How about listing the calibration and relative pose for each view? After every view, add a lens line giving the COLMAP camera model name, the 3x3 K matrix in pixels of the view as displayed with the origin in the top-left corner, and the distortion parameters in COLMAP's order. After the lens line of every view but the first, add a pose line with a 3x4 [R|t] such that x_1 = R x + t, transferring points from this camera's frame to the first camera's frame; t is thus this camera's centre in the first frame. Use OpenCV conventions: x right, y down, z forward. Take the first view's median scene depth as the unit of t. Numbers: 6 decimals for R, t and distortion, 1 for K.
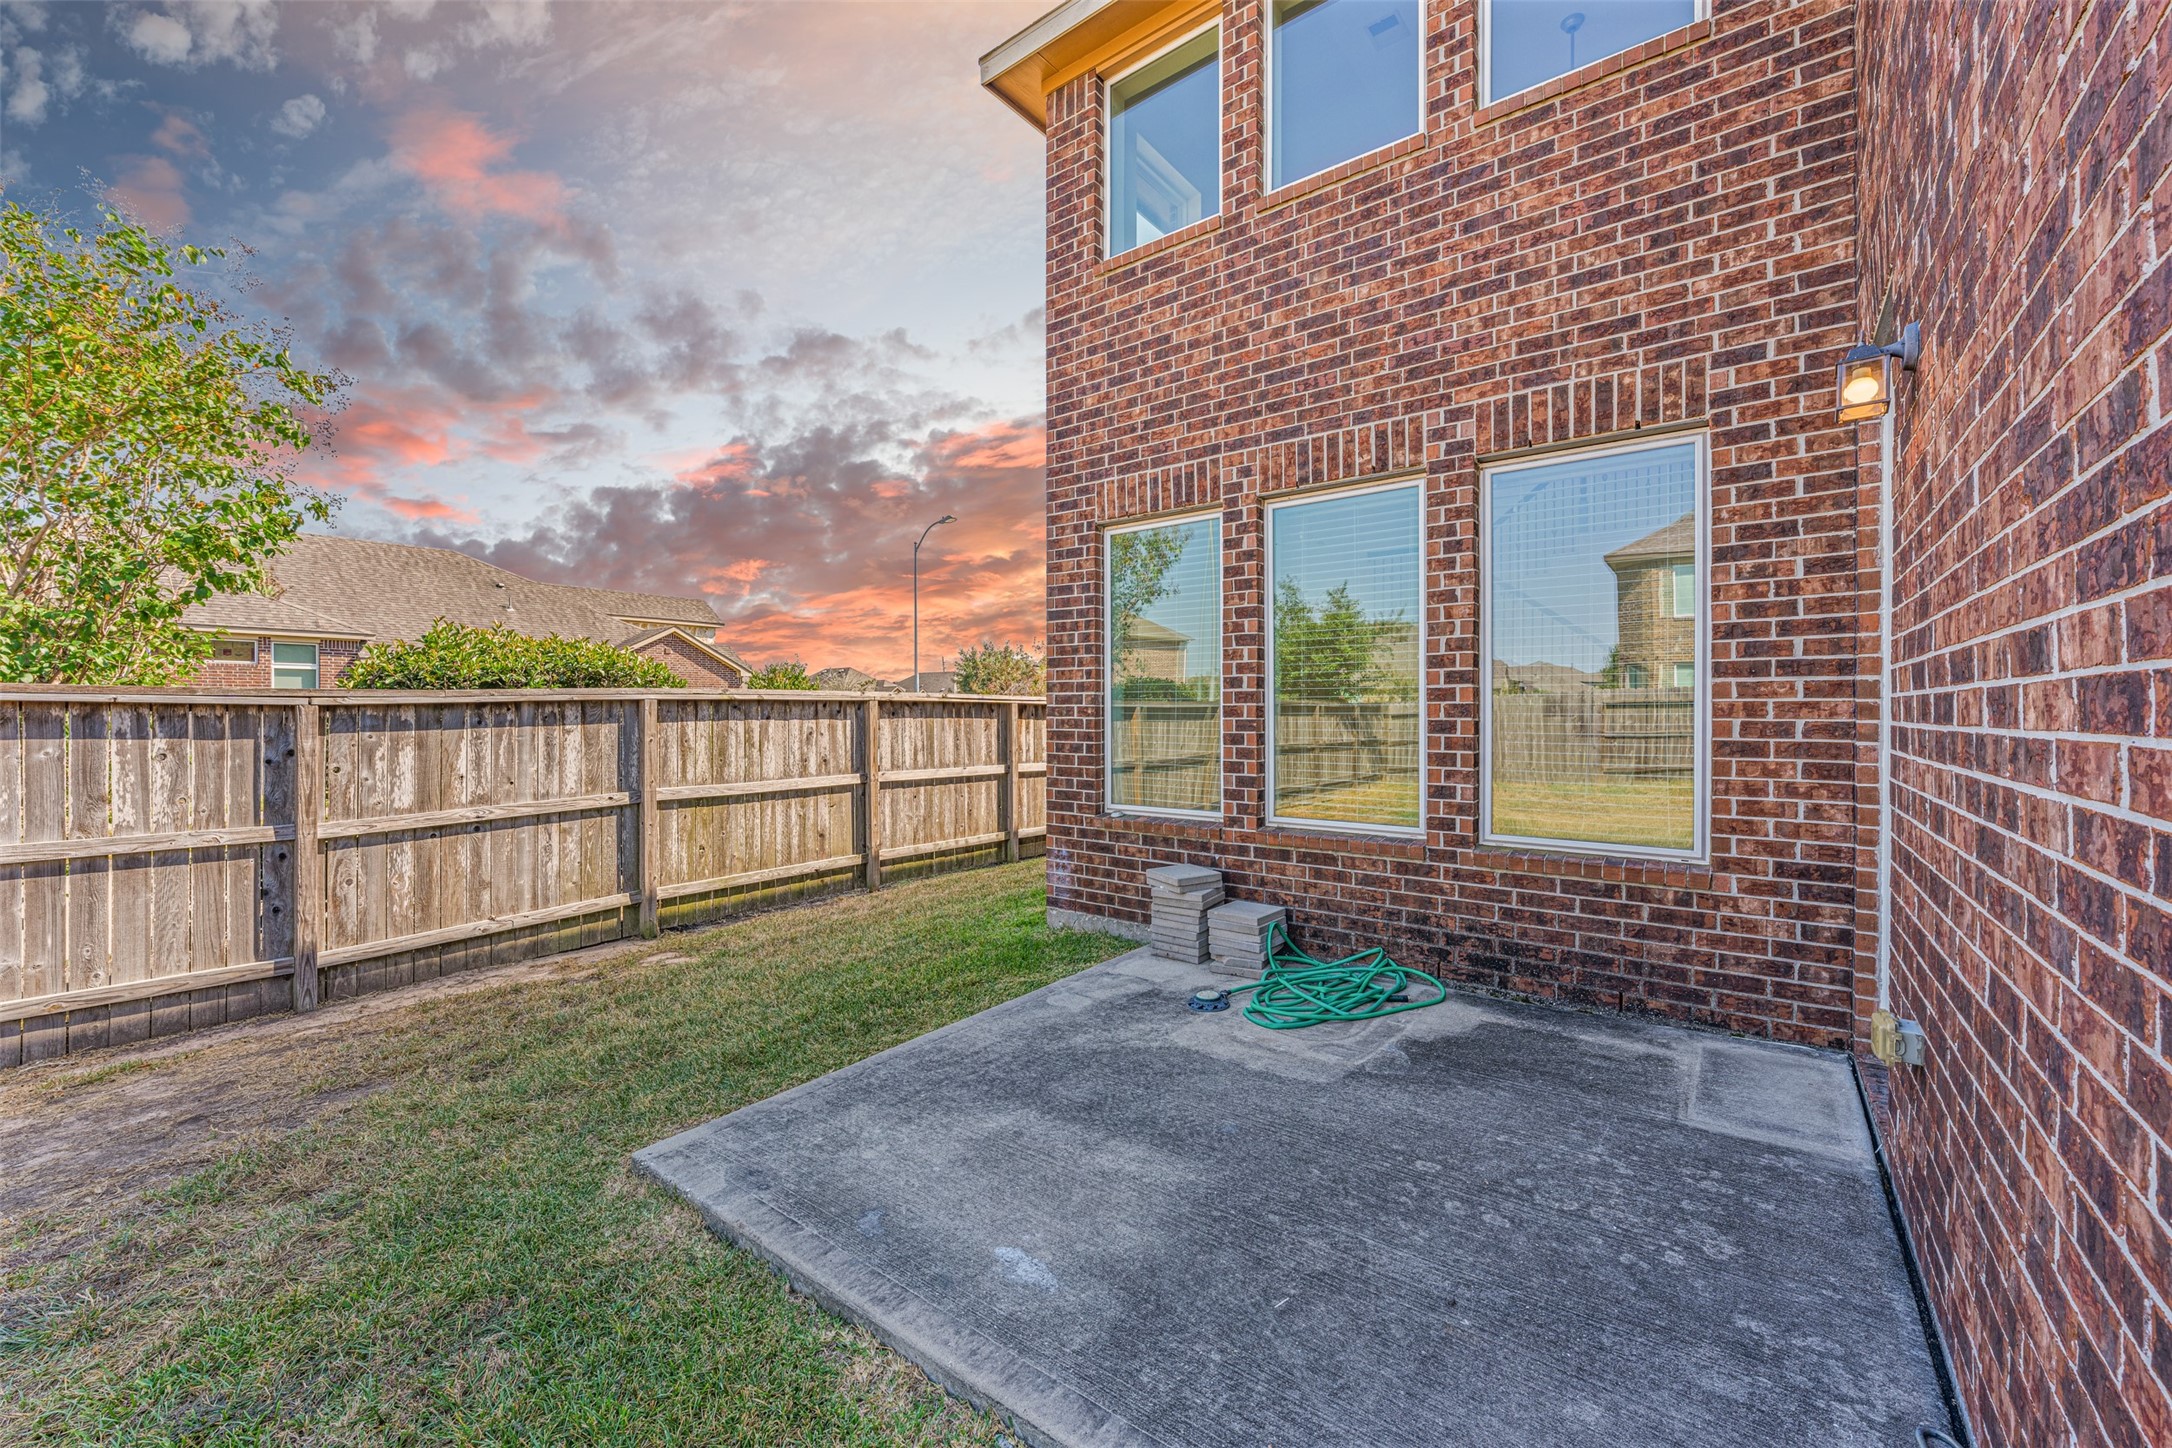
lens RADIAL K [[851.0, 0, 1078.4], [0, 851.0, 722.8], [0, 0, 1]] dist [-0.000510, 0.000440]
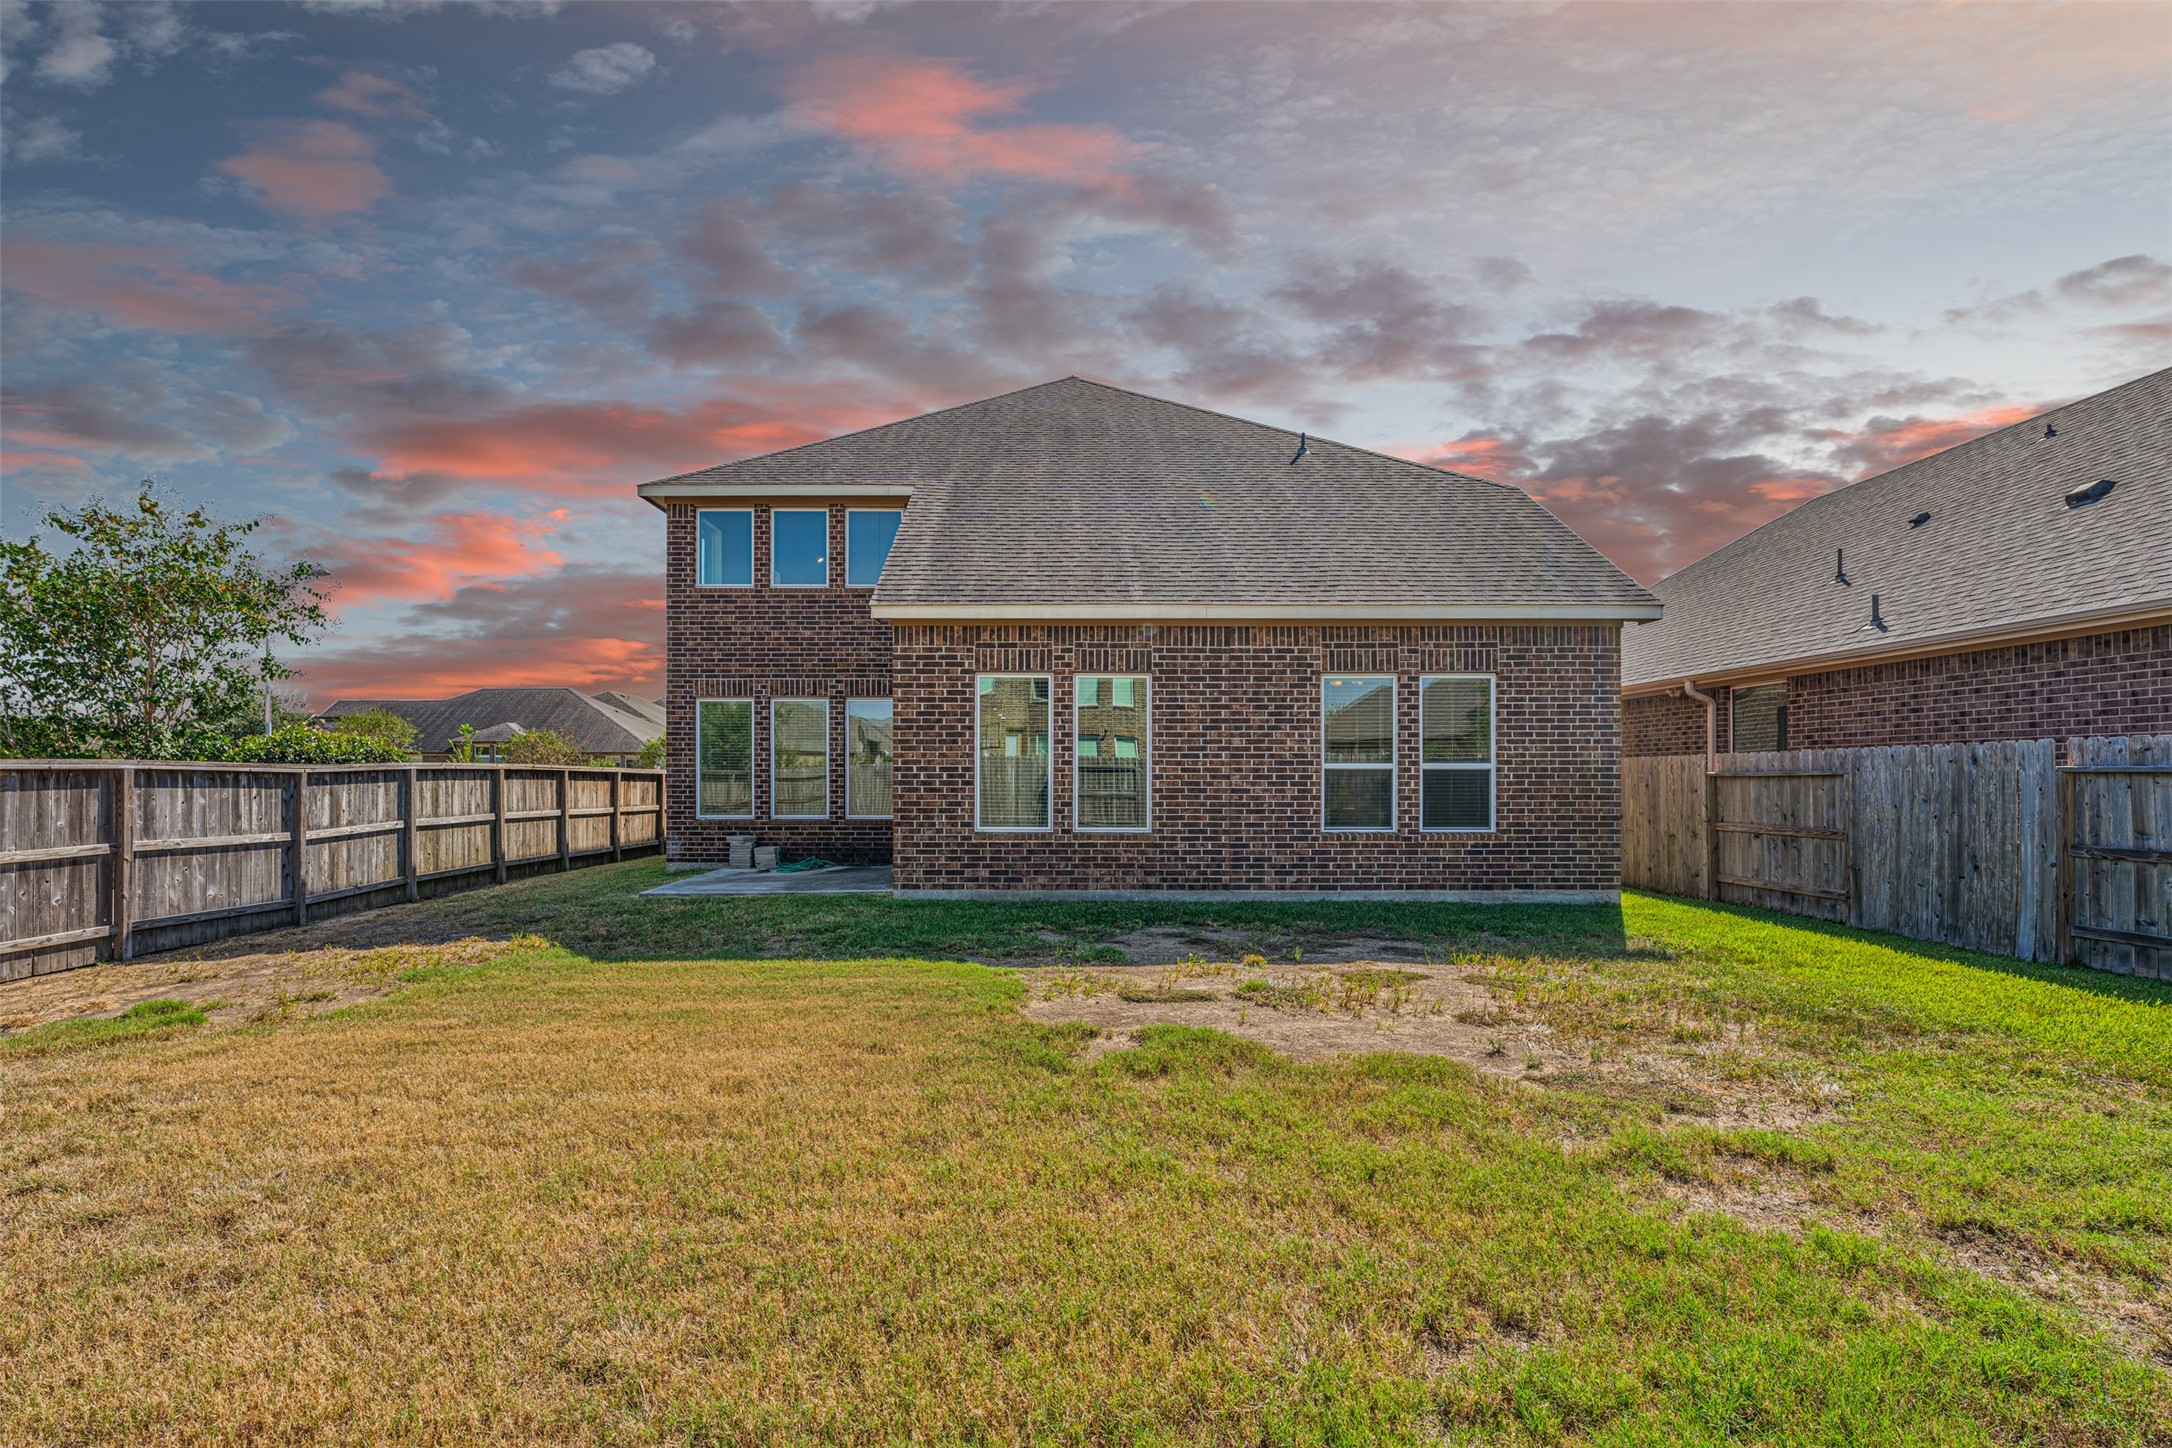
lens RADIAL K [[851.0, 0, 1046.7], [0, 851.0, 775.0], [0, 0, 1]] dist [-0.000510, 0.000440]
pose [[0.772053, 0.002567, 0.635553, -0.757617], [0.006432, 0.999909, -0.011852, 0.018735], [-0.635526, 0.013238, 0.771966, -1.509822]]
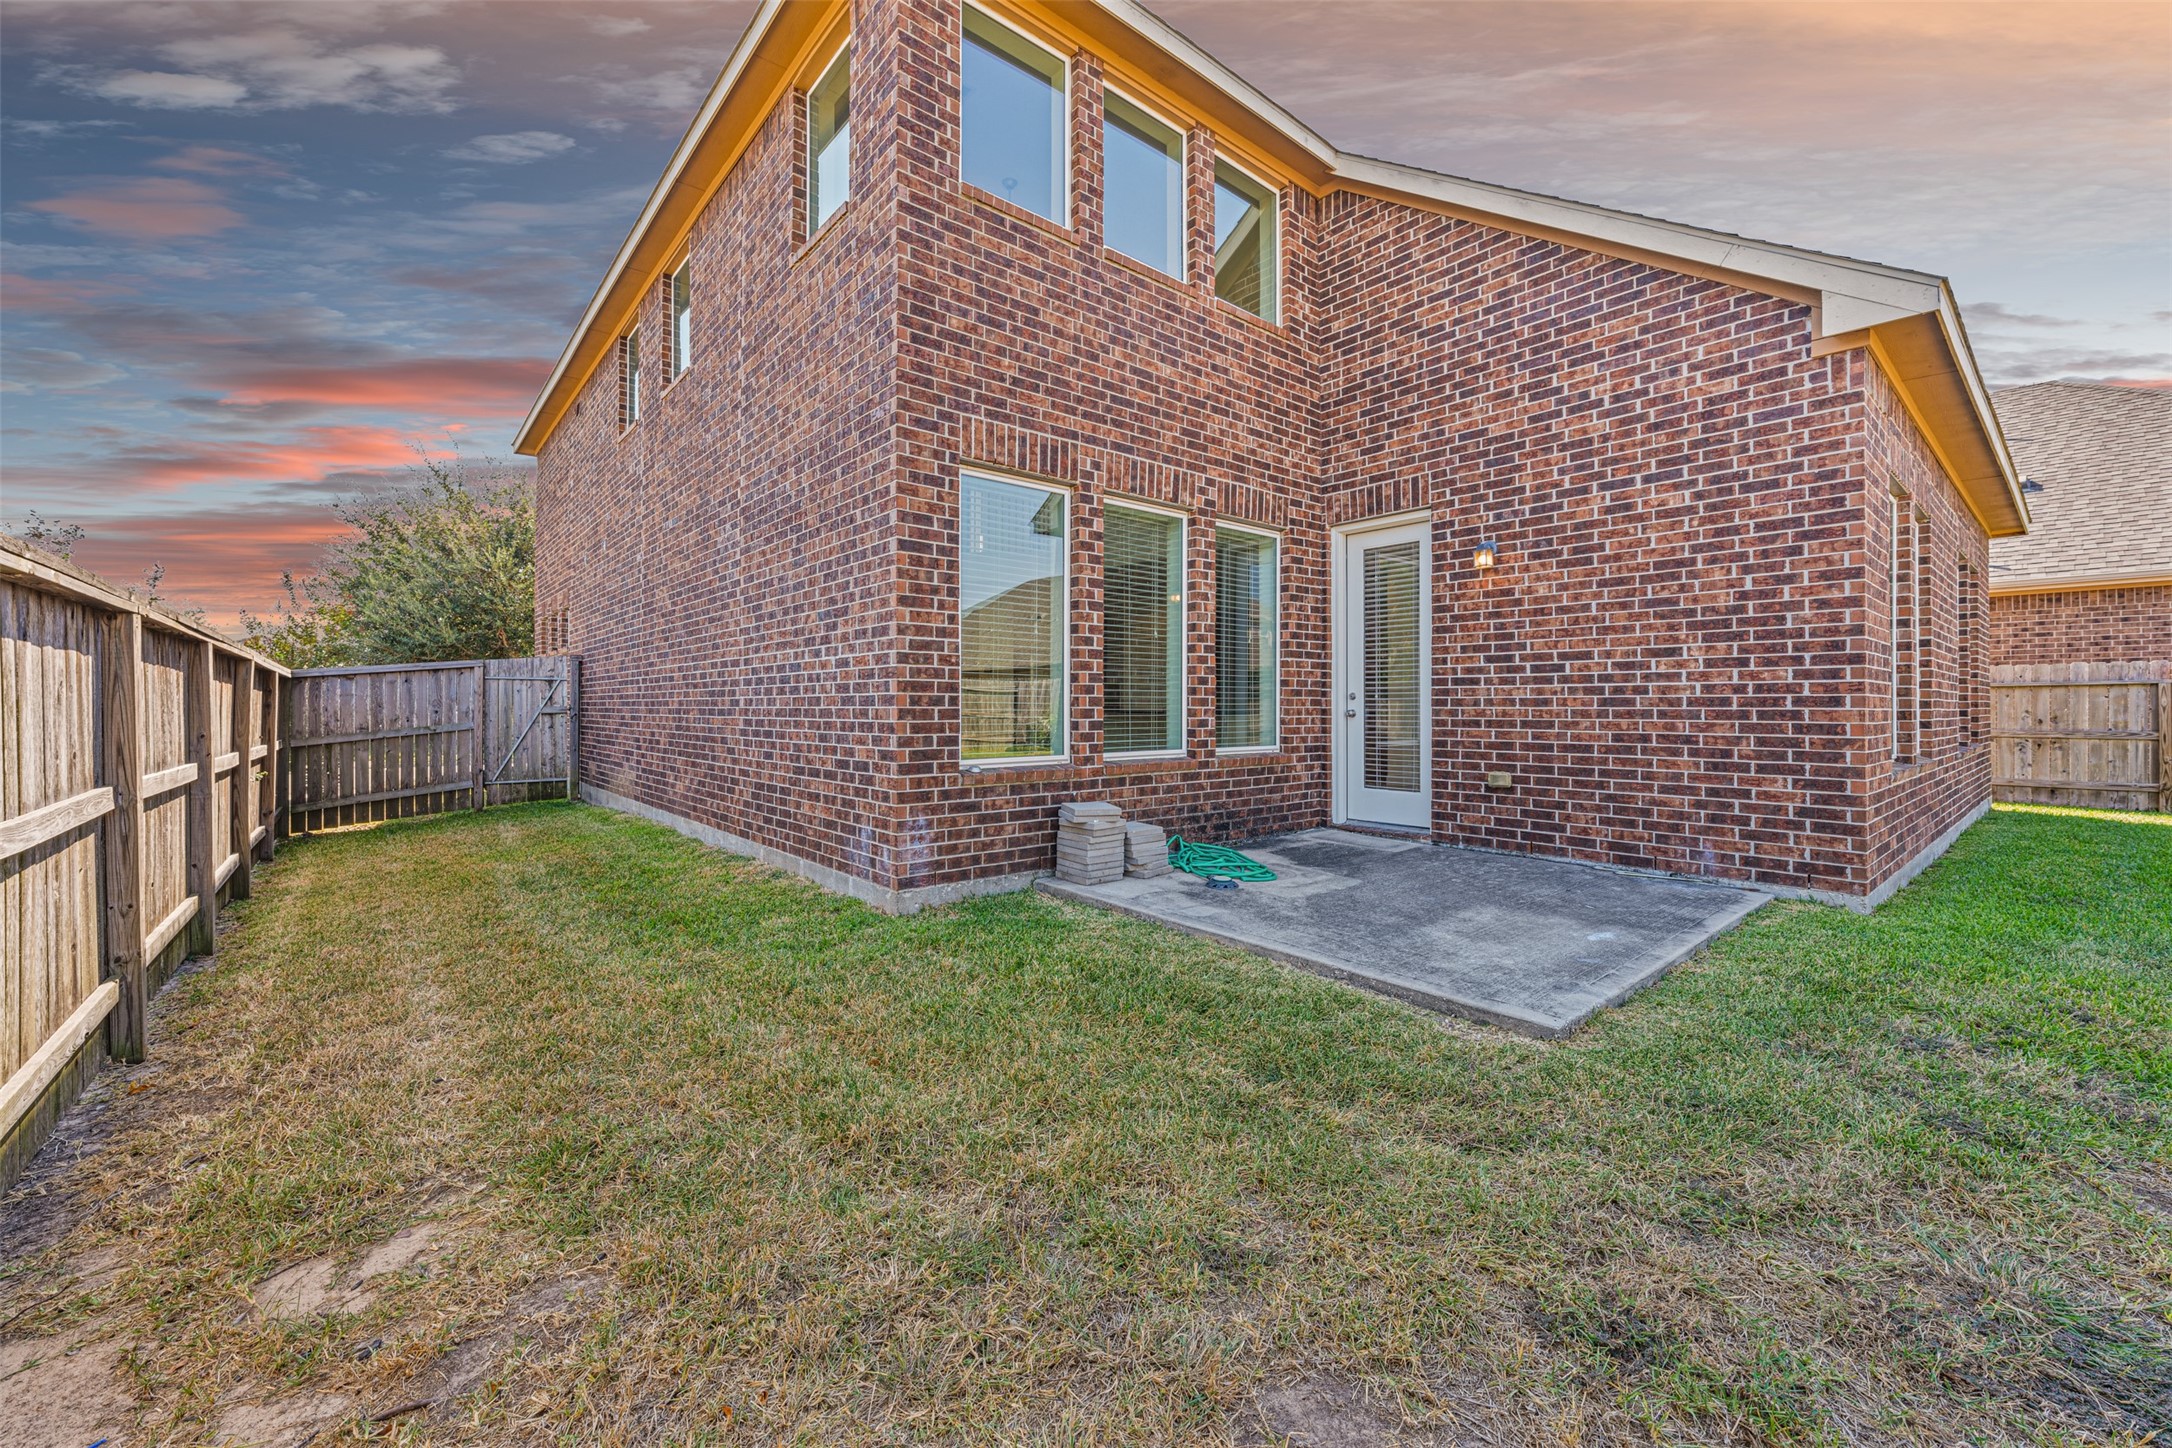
lens RADIAL K [[851.0, 0, 1100.8], [0, 851.0, 704.6], [0, 0, 1]] dist [-0.000510, 0.000440]
pose [[0.204462, 0.001134, 0.978874, -0.896887], [0.009138, 0.999954, -0.003067, 0.040661], [-0.978832, 0.009572, 0.204442, 0.696084]]
